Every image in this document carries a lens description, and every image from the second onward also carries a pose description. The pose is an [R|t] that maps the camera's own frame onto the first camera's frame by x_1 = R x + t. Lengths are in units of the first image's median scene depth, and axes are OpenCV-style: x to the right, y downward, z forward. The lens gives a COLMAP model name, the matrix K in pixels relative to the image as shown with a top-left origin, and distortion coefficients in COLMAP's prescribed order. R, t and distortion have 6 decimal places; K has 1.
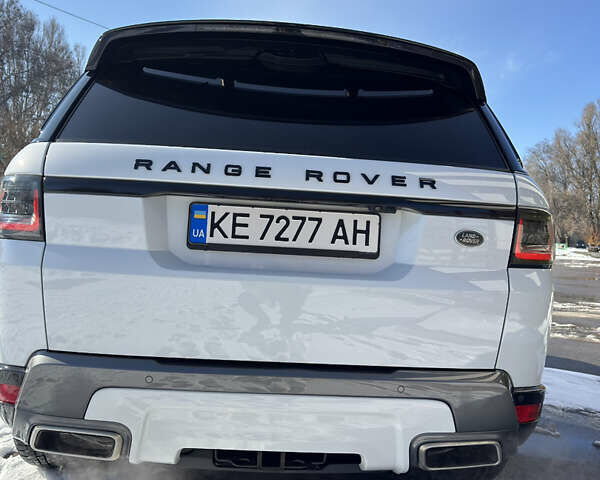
lens RADIAL K [[565.9, 0, 297.9], [0, 565.9, 247.5], [0, 0, 1]] dist [0.132469, -0.248085]
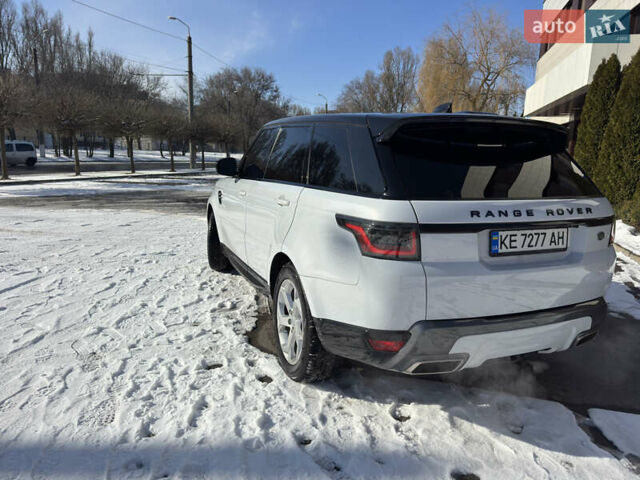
lens RADIAL K [[446.2, 0, 324.4], [0, 446.2, 237.6], [0, 0, 1]] dist [0.059538, -0.076436]
pose [[0.942825, -0.089873, 0.320943, -1.140129], [0.036025, 0.984796, 0.169940, -0.318911], [-0.331336, -0.148662, 0.931727, -0.152544]]
